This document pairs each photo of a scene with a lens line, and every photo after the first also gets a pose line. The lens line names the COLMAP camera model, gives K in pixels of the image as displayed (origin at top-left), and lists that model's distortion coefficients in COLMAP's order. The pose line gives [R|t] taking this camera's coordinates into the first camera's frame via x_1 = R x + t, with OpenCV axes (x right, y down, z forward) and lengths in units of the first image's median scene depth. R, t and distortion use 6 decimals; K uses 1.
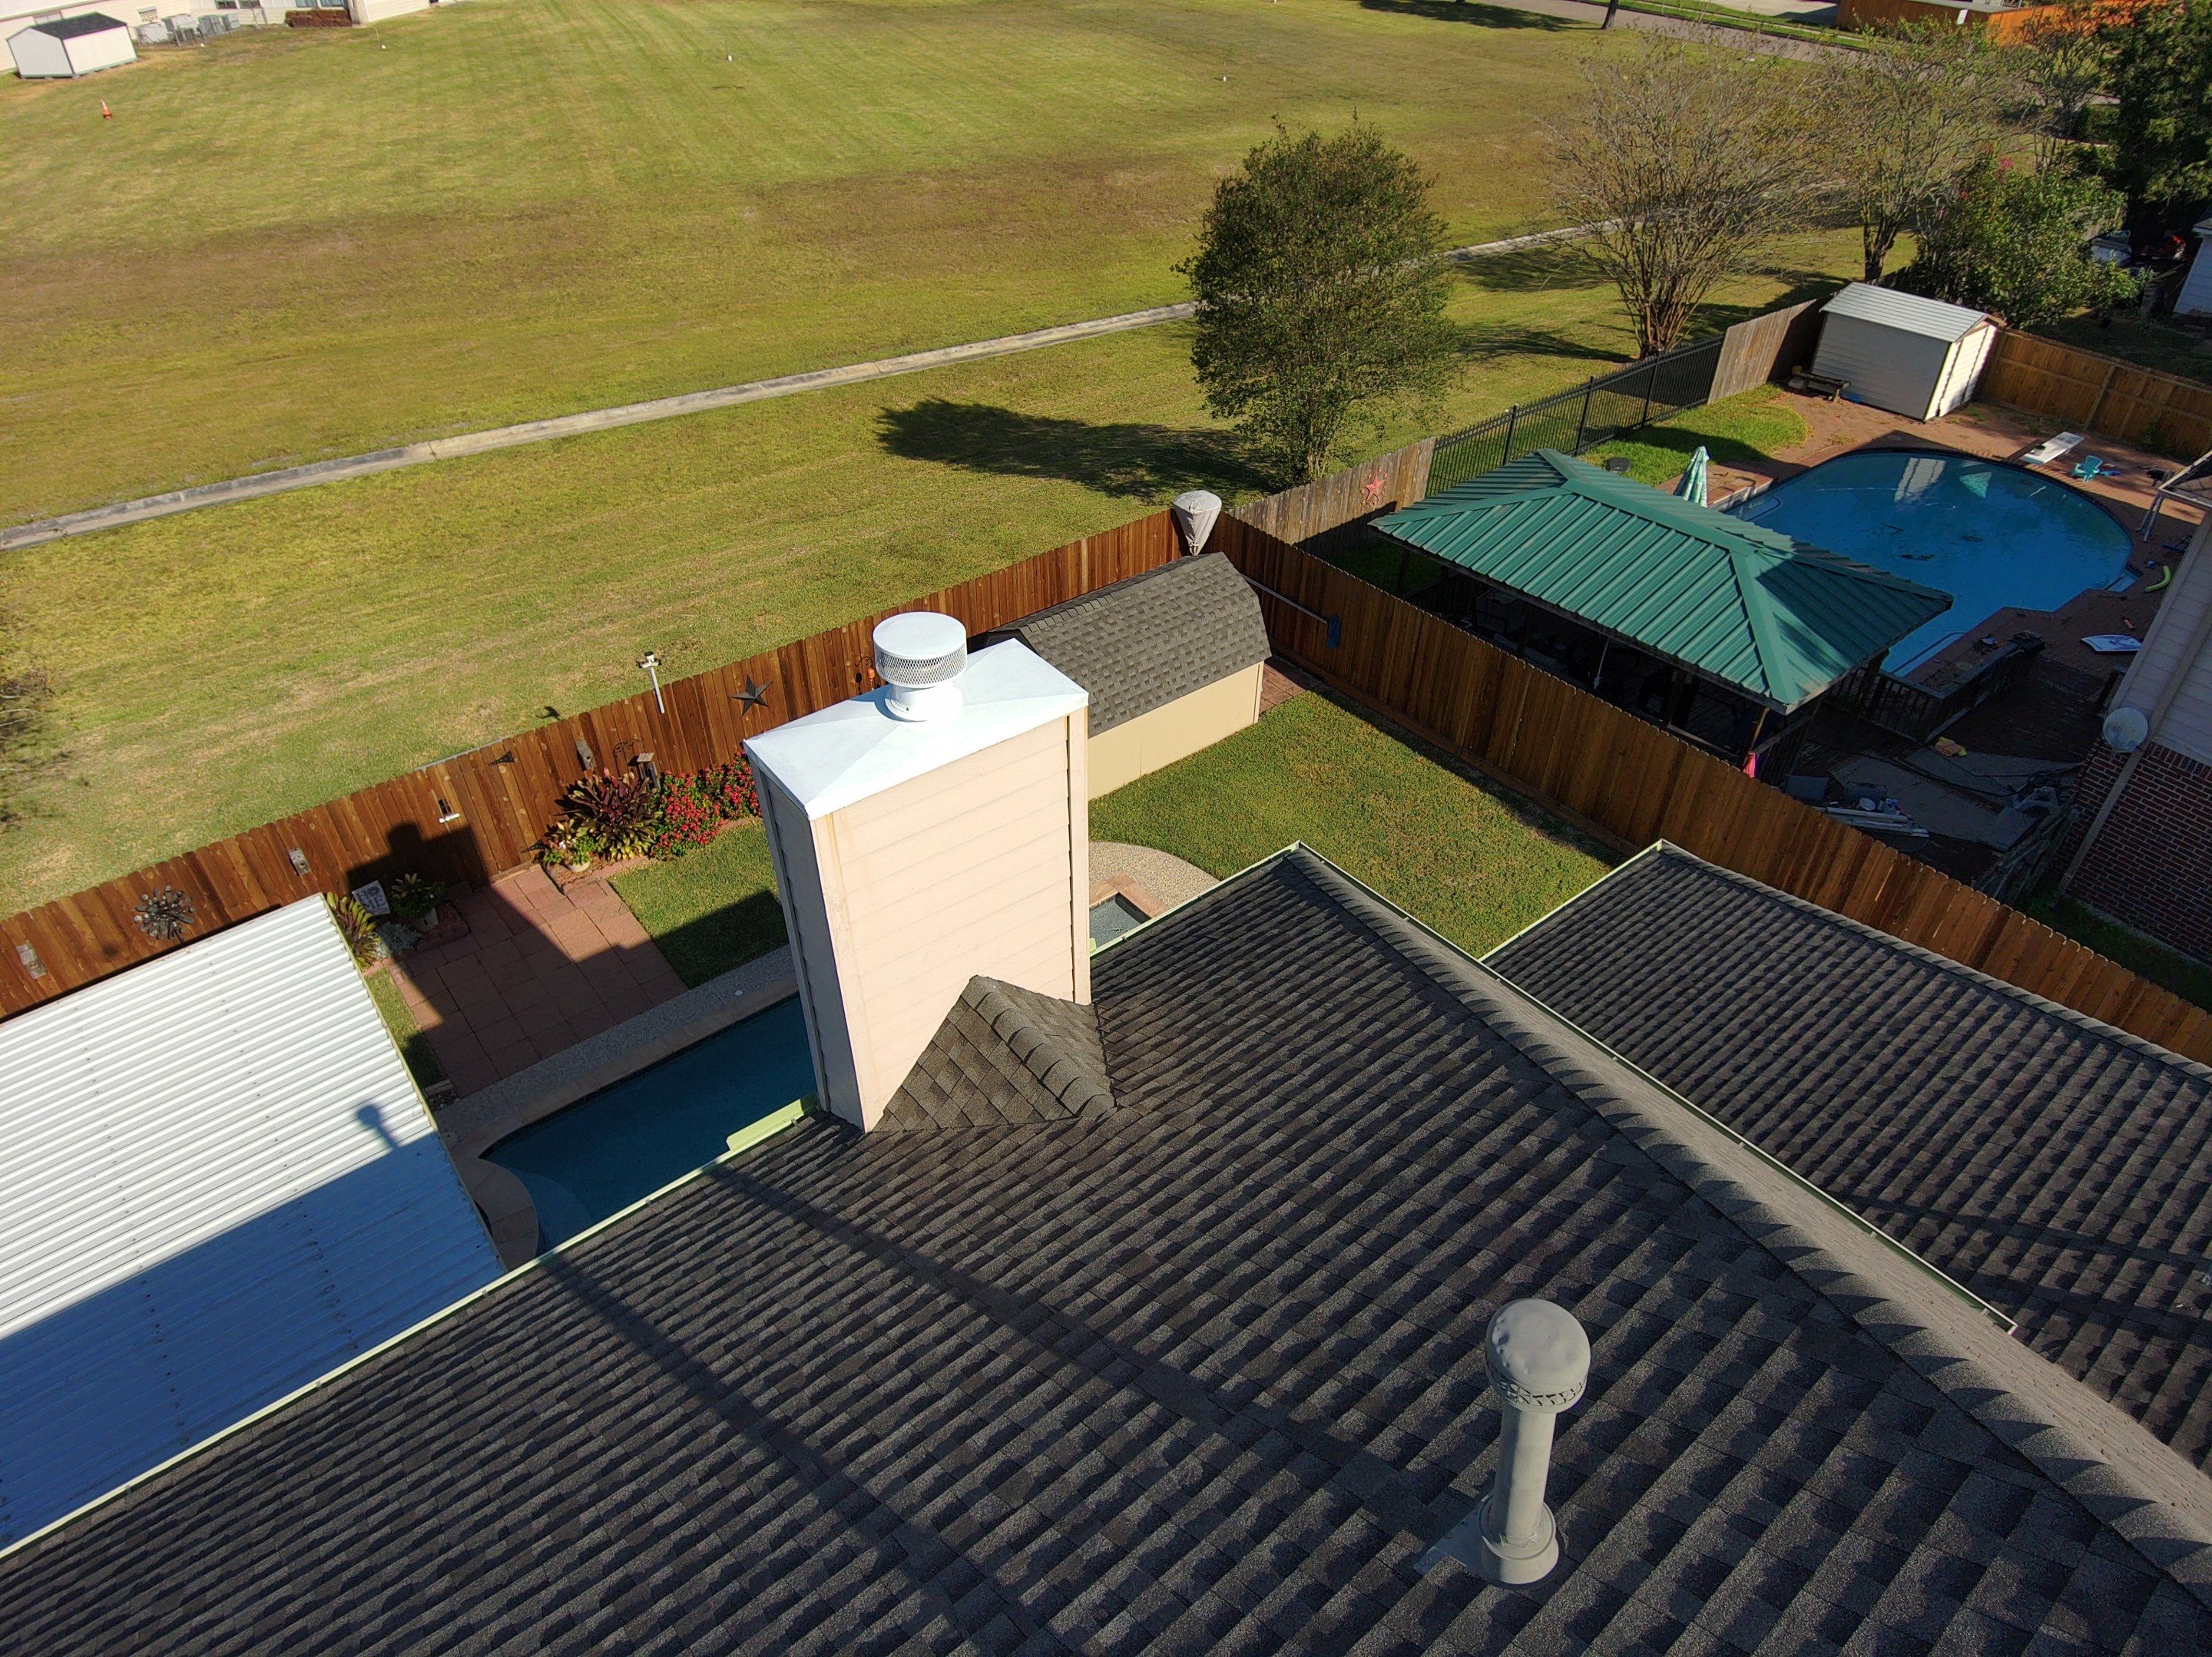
lens RADIAL K [[1312.0, 0, 1102.4], [0, 1312.0, 820.2], [0, 0, 1]] dist [0.051573, -0.070491]
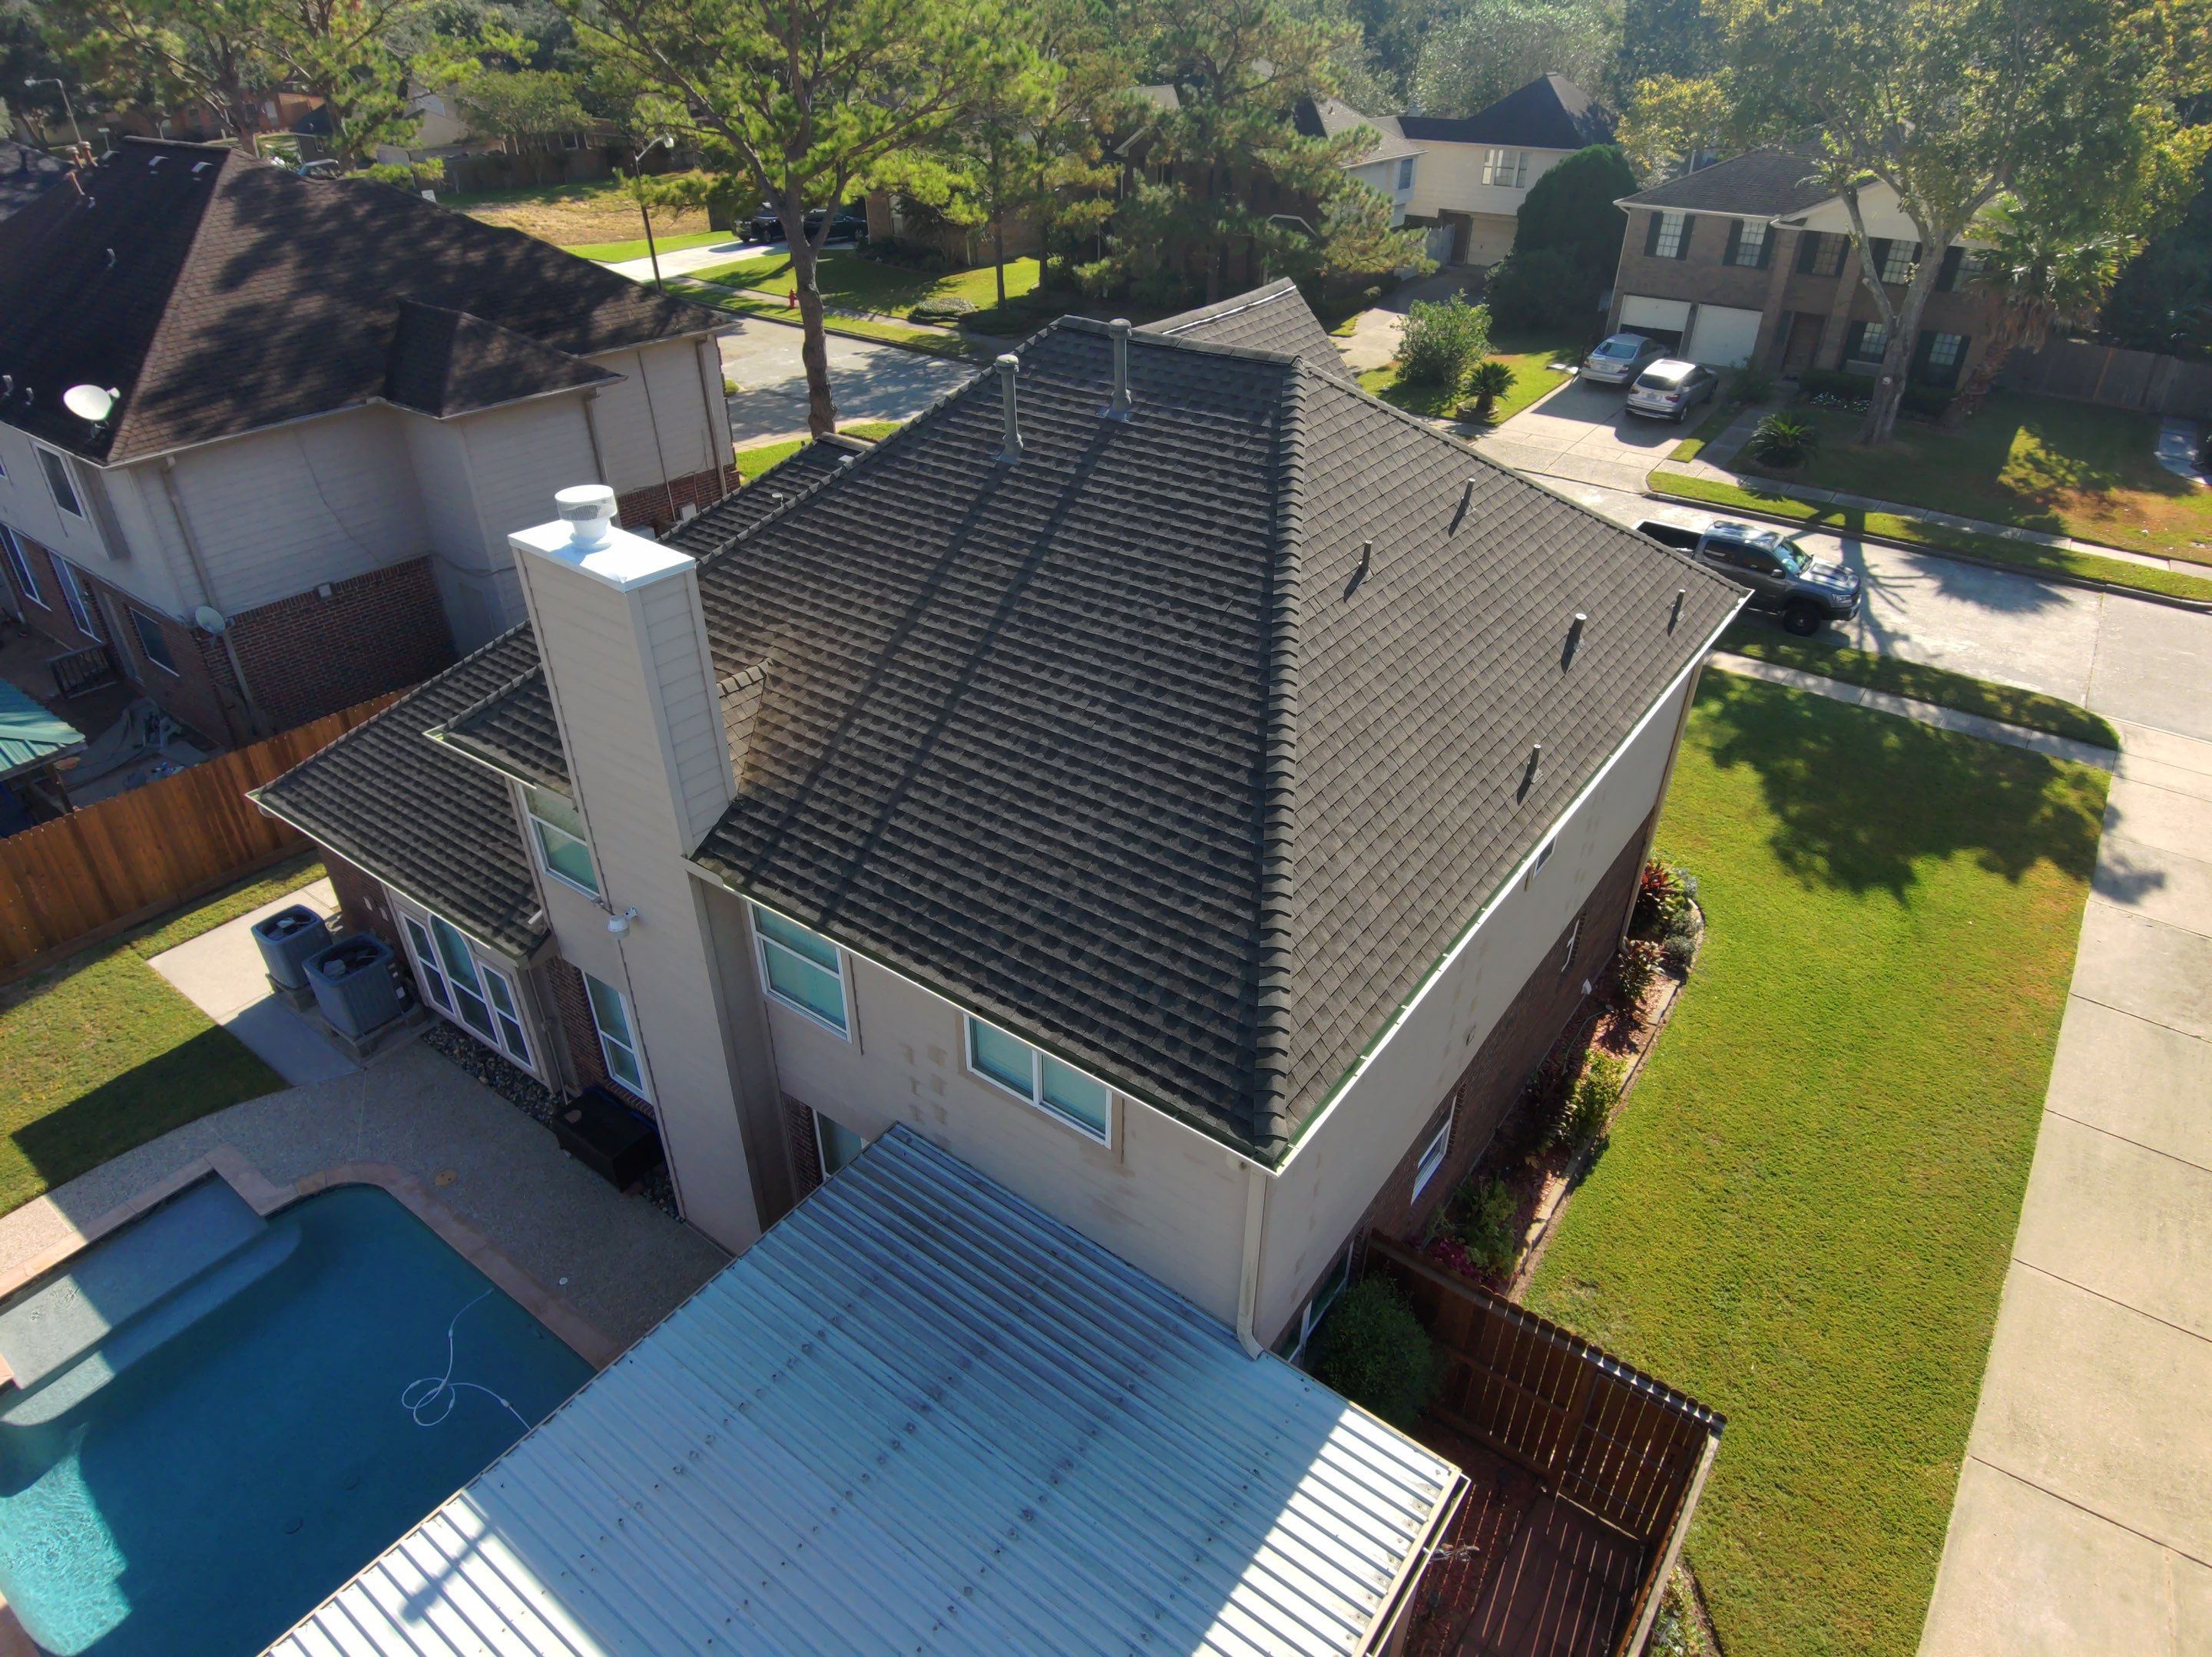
lens RADIAL K [[1304.0, 0, 1112.8], [0, 1304.0, 822.8], [0, 0, 1]] dist [0.083986, -0.110626]
pose [[-0.267812, -0.520002, 0.811094, -0.347302], [0.586812, 0.579653, 0.565380, -0.081923], [-0.764152, 0.627376, 0.149905, 0.089853]]
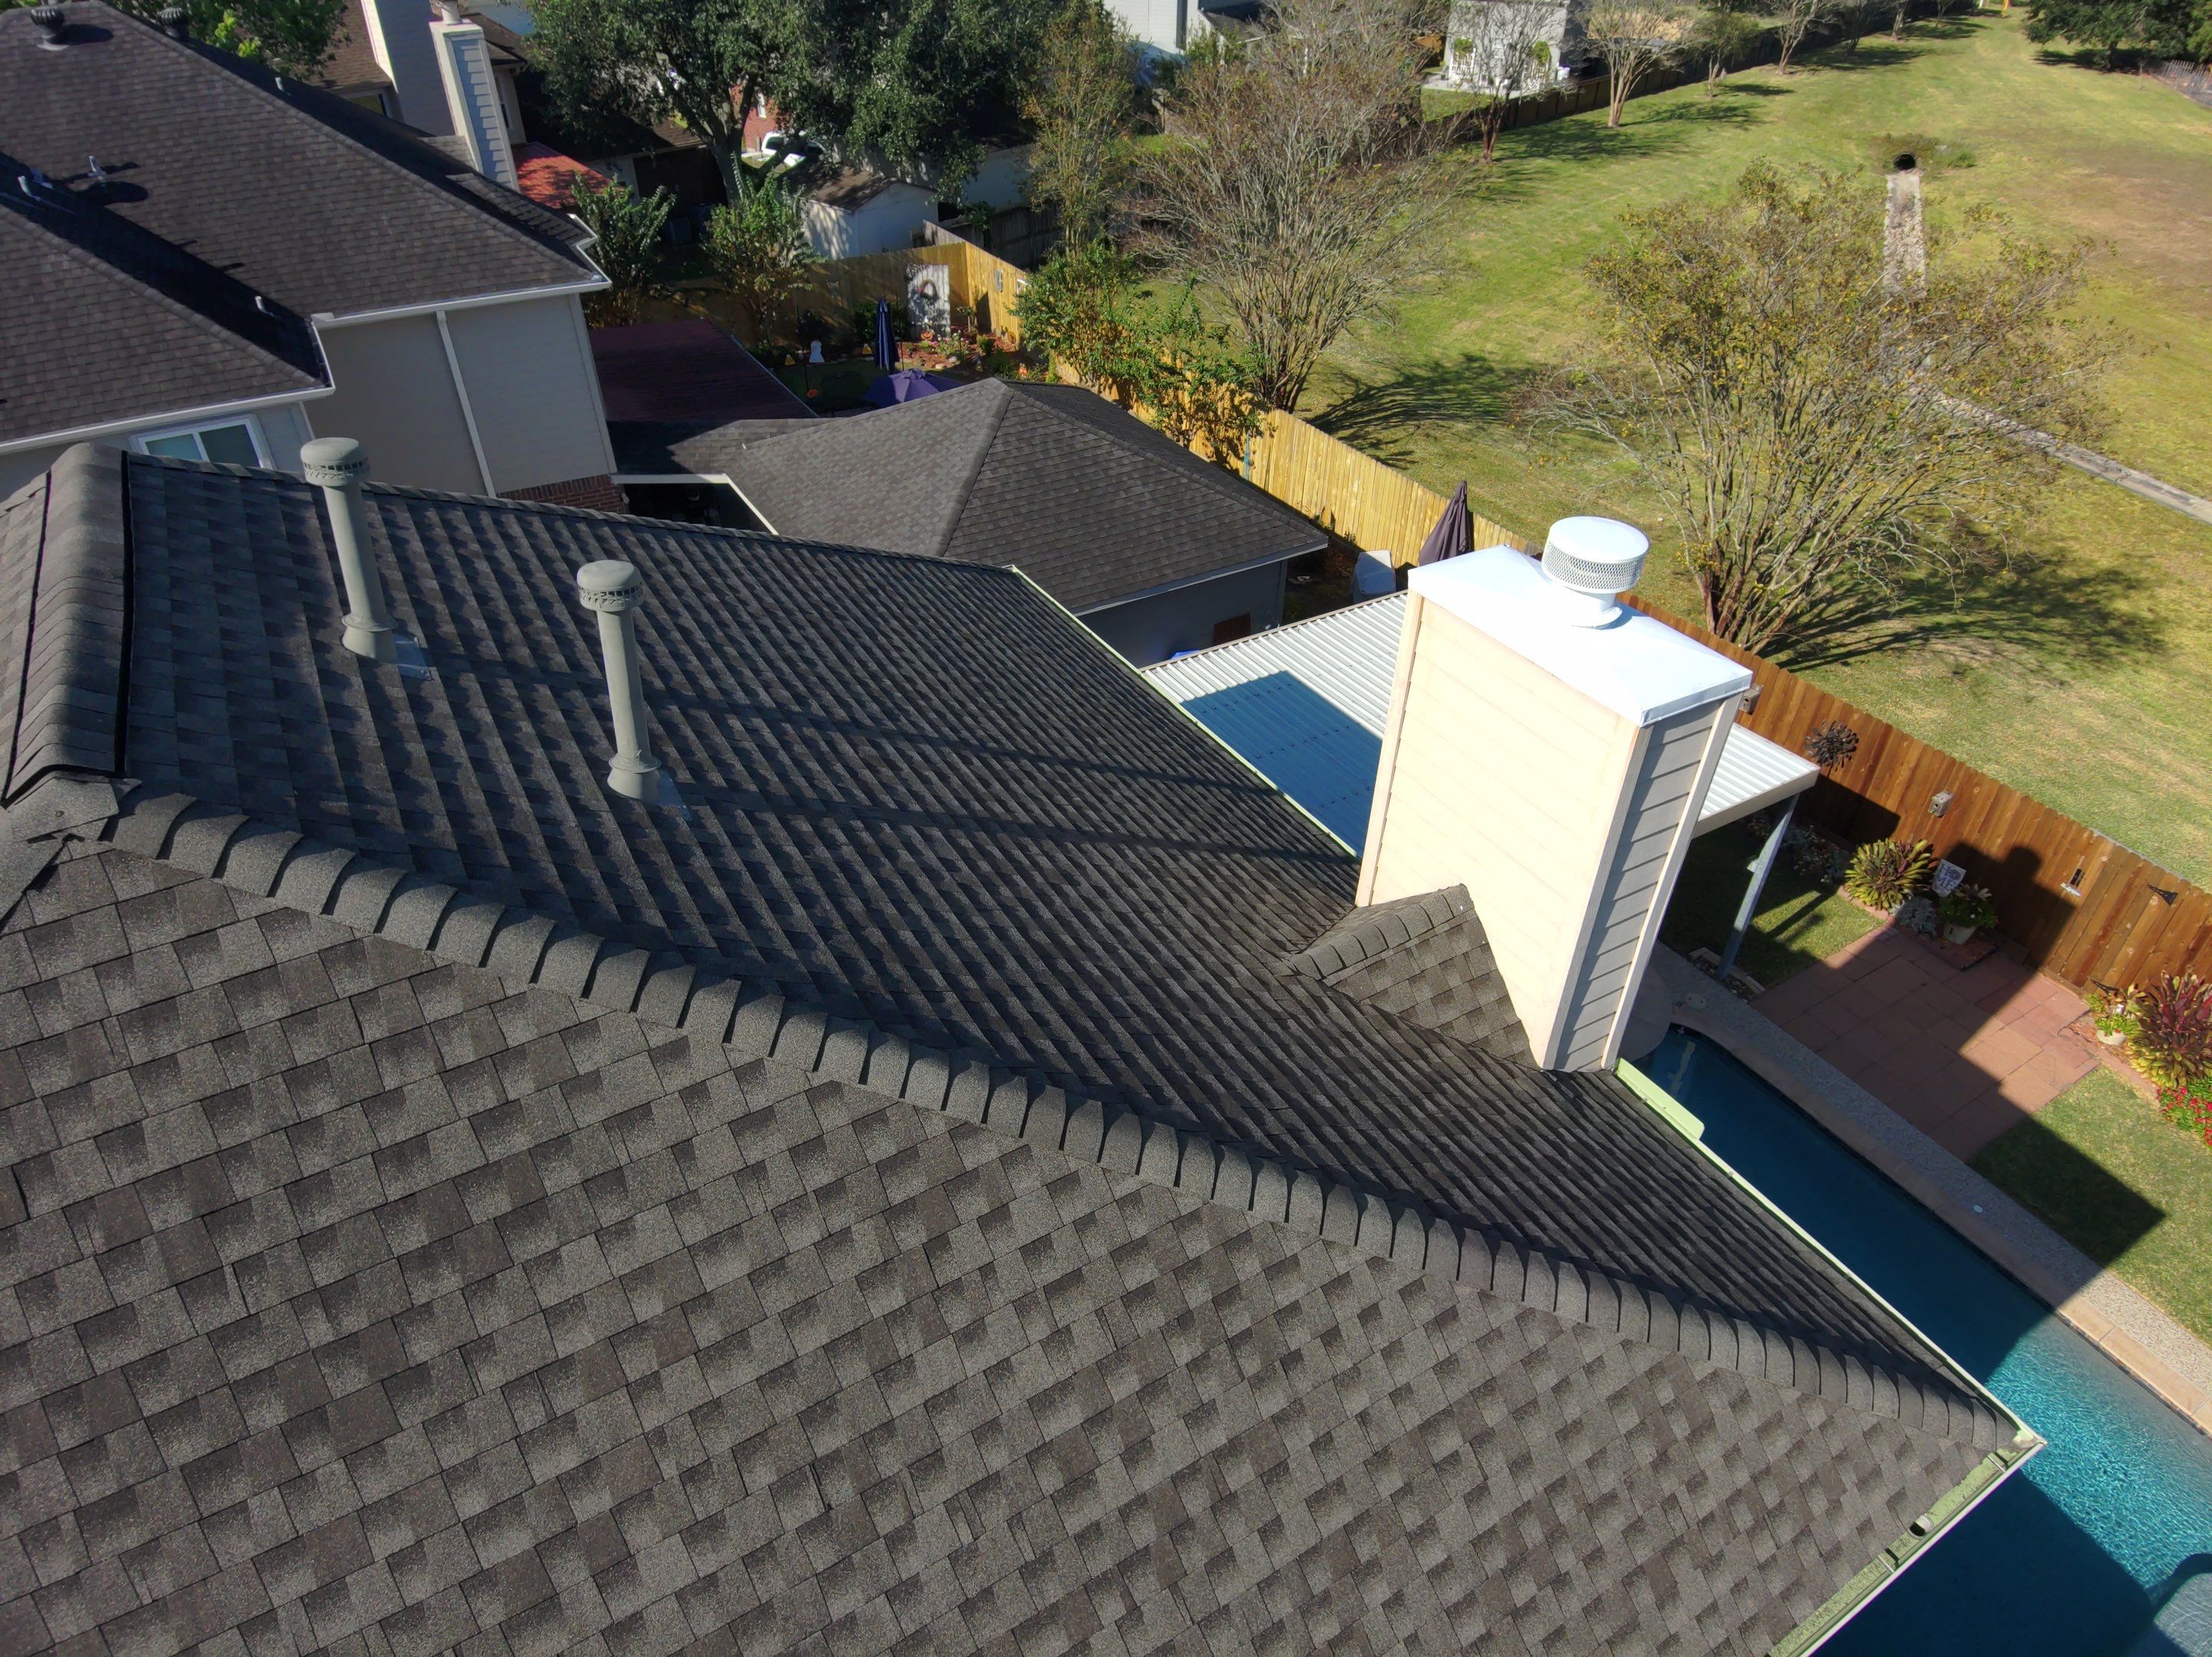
lens RADIAL K [[1304.0, 0, 1112.8], [0, 1304.0, 822.8], [0, 0, 1]] dist [0.083986, -0.110626]
pose [[-0.138335, 0.598411, -0.789156, 0.148093], [-0.614983, 0.572681, 0.542063, -0.058148], [0.776311, 0.560304, 0.288791, 0.102412]]
